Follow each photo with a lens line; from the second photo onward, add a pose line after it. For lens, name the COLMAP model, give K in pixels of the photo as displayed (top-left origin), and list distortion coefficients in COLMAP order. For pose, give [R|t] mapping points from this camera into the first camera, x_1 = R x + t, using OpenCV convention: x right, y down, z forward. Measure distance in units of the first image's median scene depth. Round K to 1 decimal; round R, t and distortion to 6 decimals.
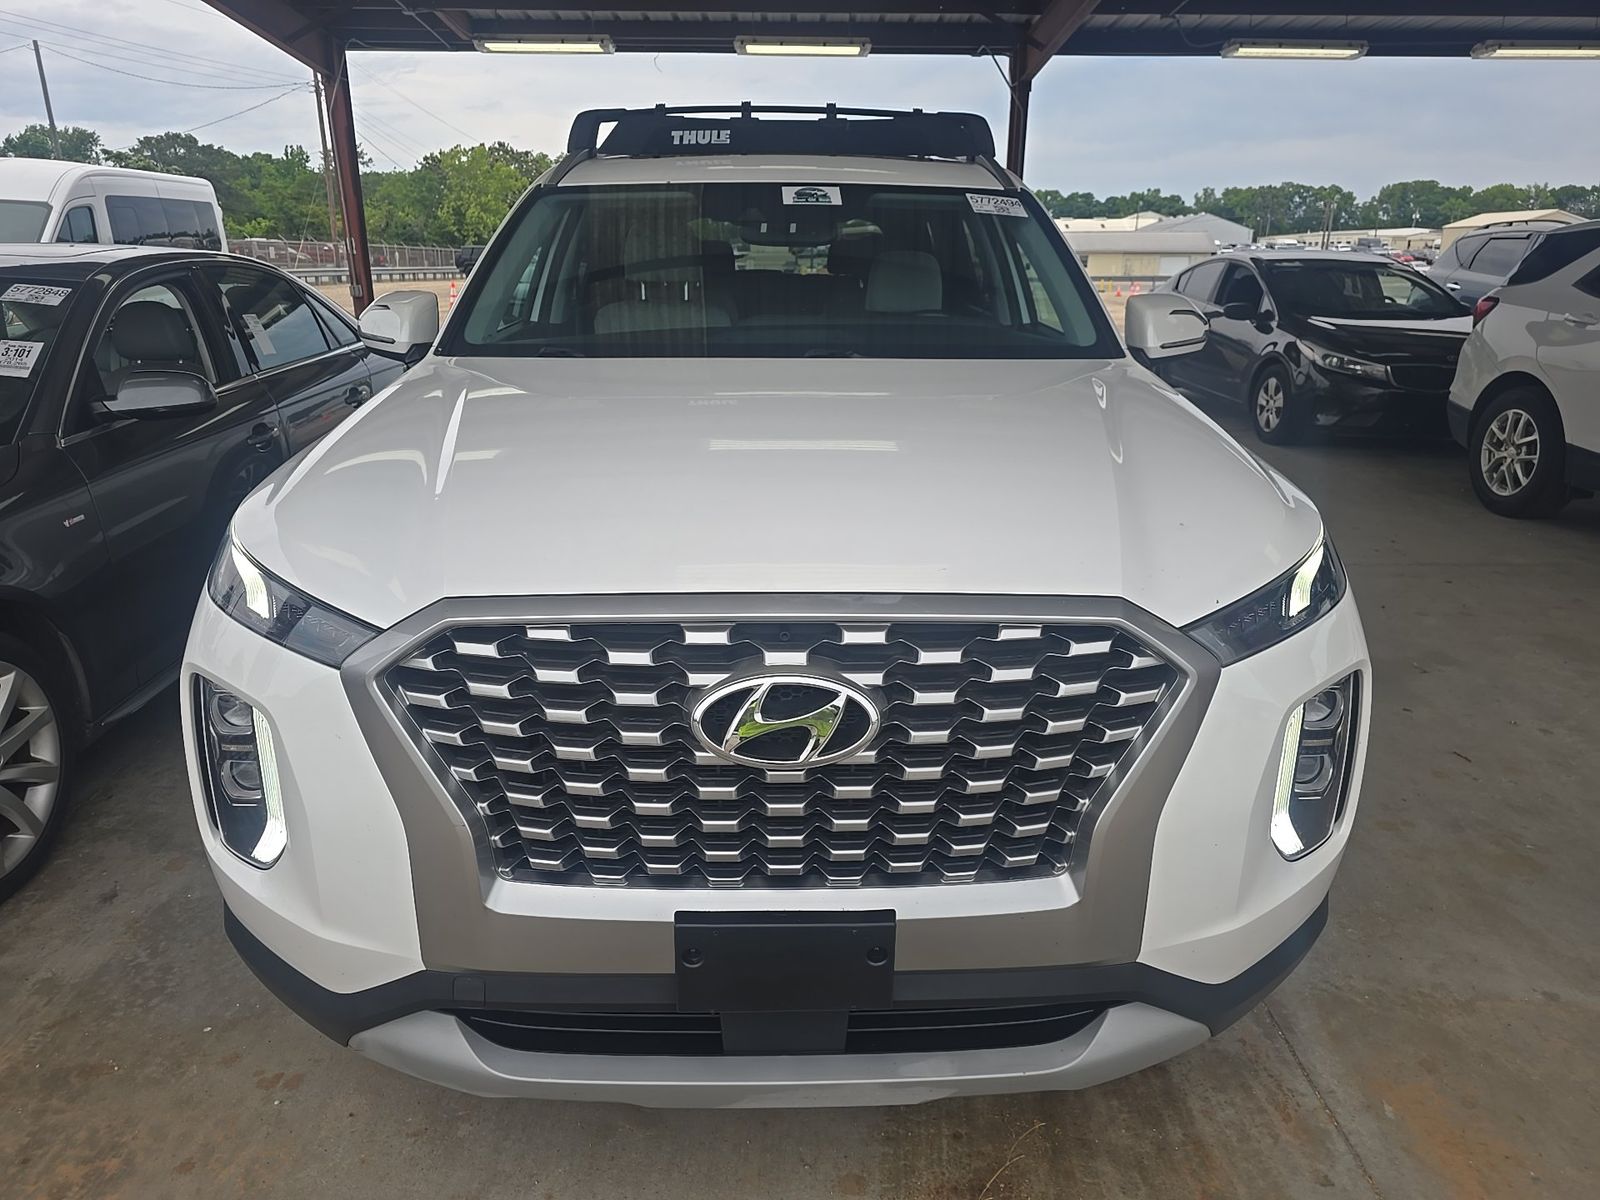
lens RADIAL K [[1109.6, 0, 805.2], [0, 1109.6, 598.7], [0, 0, 1]] dist [0.009675, -0.000956]
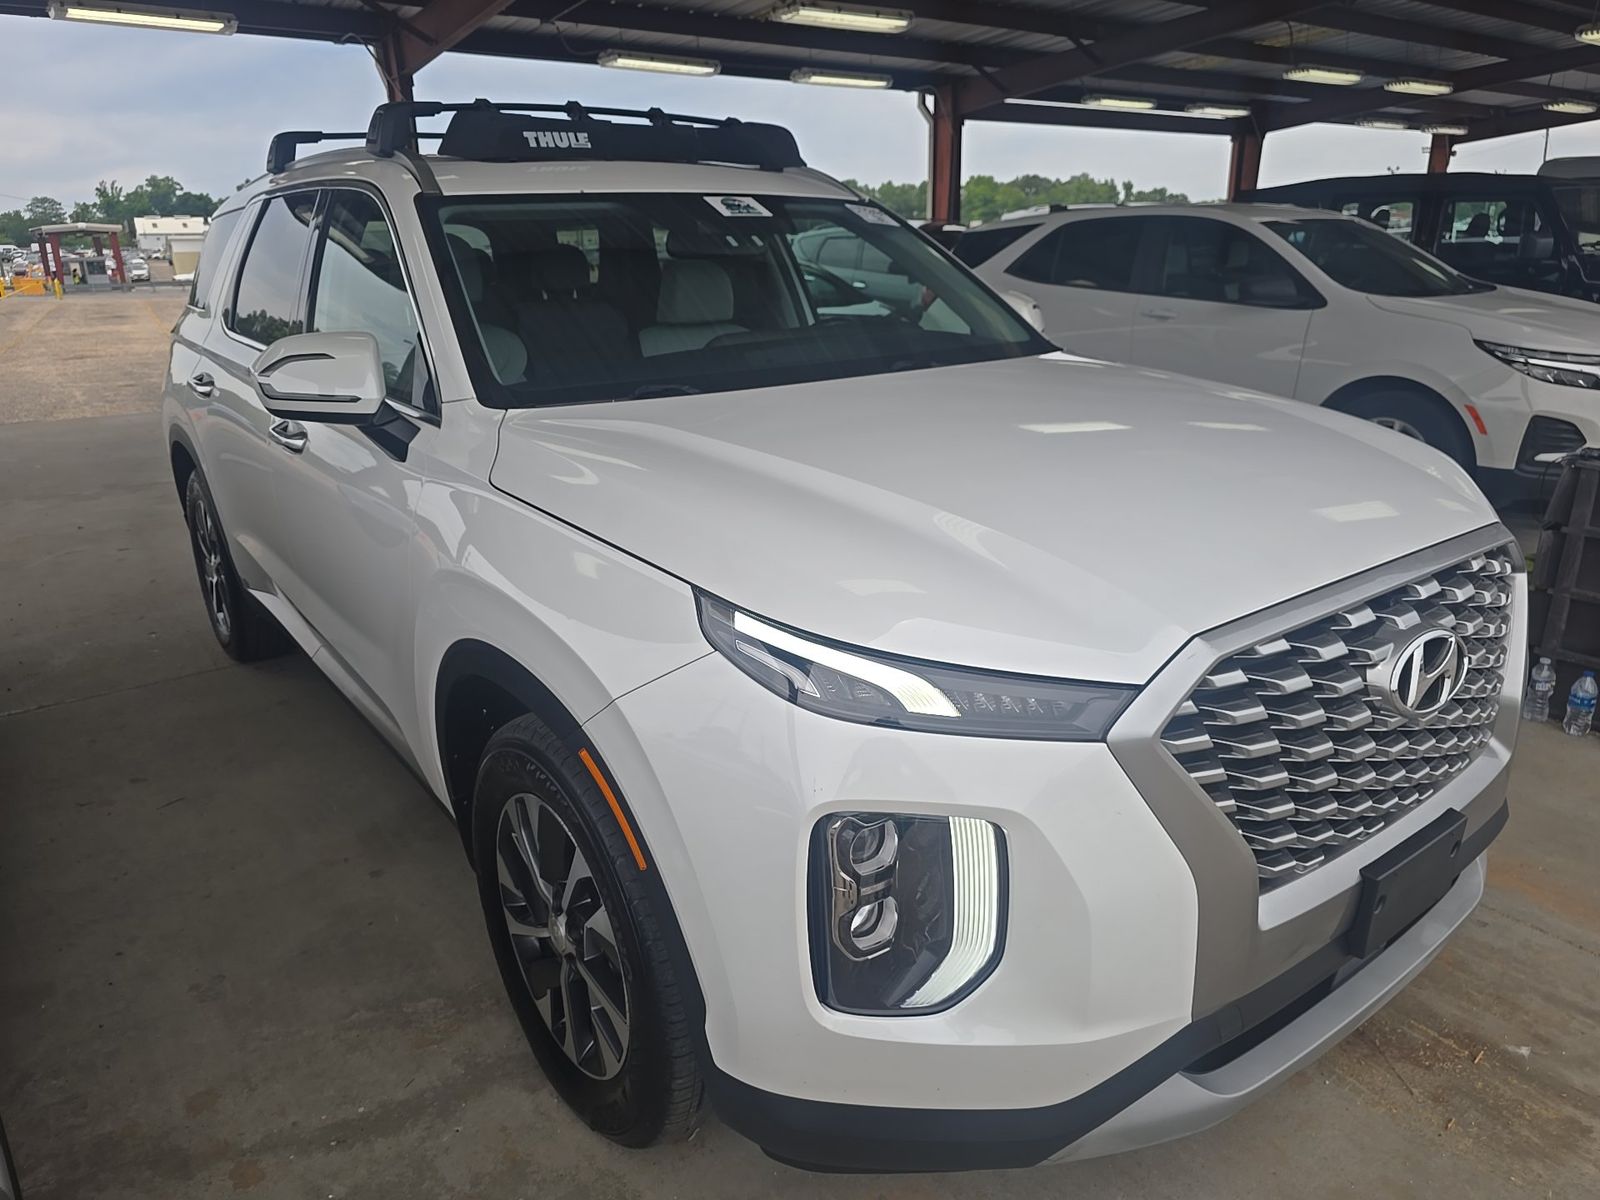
lens RADIAL K [[1109.6, 0, 805.2], [0, 1109.6, 598.7], [0, 0, 1]] dist [0.009675, -0.000956]
pose [[0.800362, -0.202232, 0.564379, -0.512167], [0.201128, 0.977406, 0.065005, -0.073779], [-0.564773, 0.061485, 0.822953, 0.177241]]
